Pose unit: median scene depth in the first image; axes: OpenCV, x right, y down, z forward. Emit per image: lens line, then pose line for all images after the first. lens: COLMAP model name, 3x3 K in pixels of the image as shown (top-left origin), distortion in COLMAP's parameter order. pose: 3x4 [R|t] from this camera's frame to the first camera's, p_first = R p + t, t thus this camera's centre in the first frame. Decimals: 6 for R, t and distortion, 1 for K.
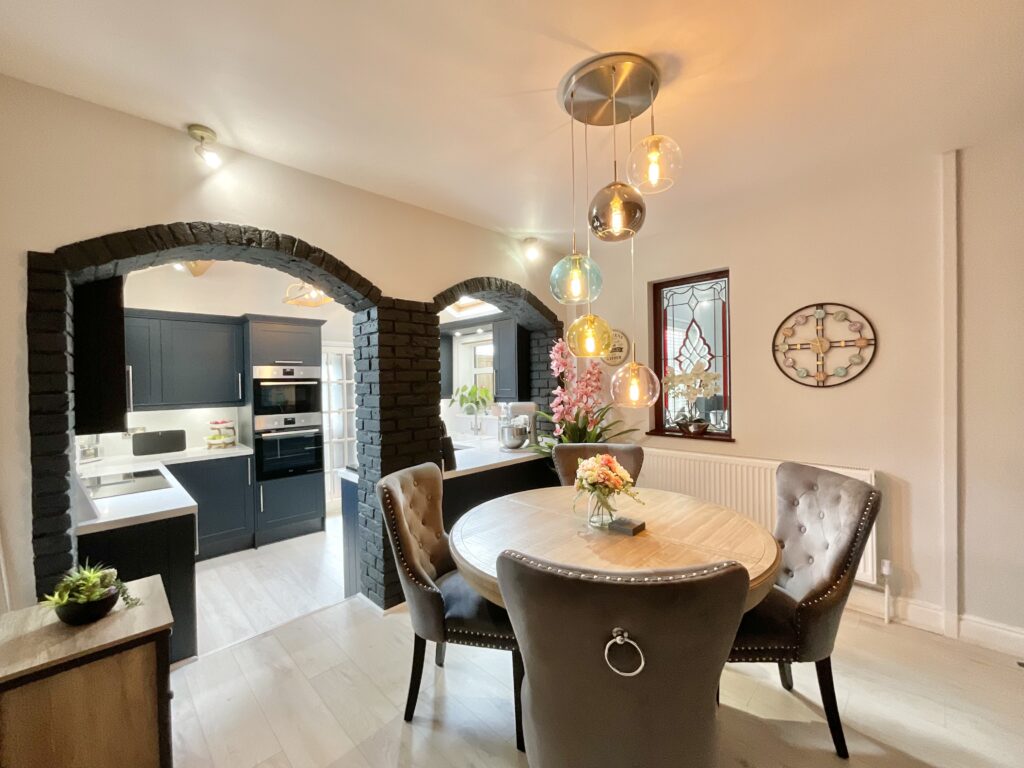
lens RADIAL K [[415.6, 0, 506.9], [0, 415.6, 386.3], [0, 0, 1]] dist [-0.001766, -0.000649]
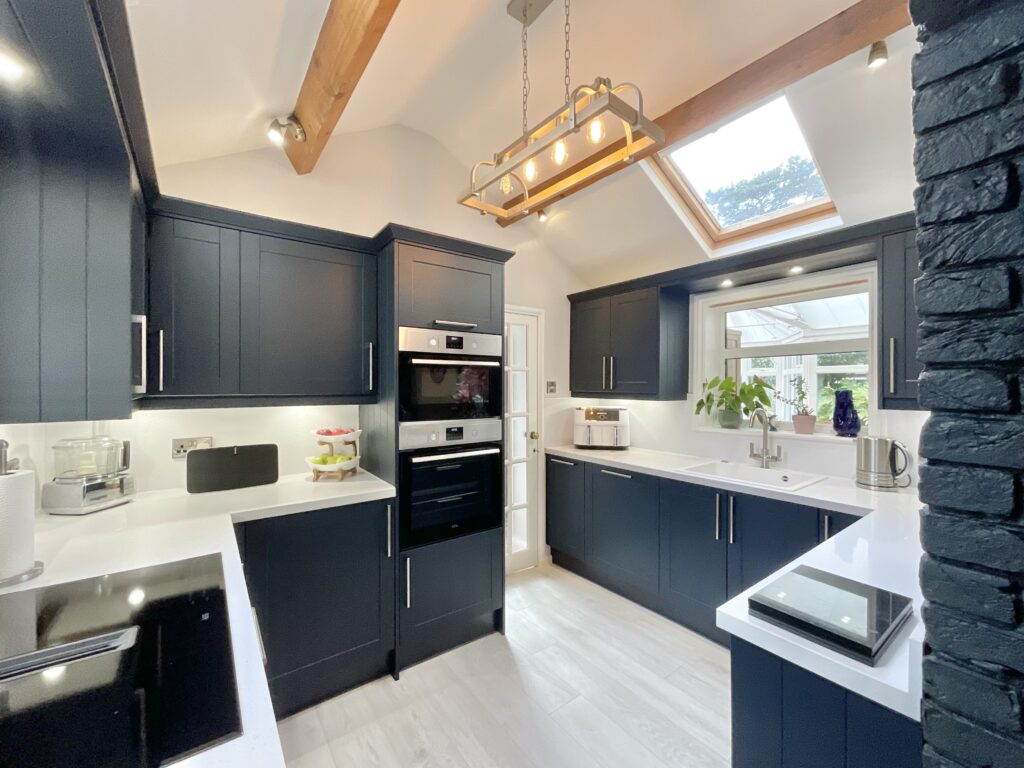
lens RADIAL K [[415.6, 0, 516.1], [0, 415.6, 384.9], [0, 0, 1]] dist [-0.001766, -0.000649]
pose [[0.990159, 0.012783, -0.139363, -0.378741], [-0.015765, 0.999669, -0.020317, 0.031377], [0.139057, 0.022314, 0.990033, 0.488417]]
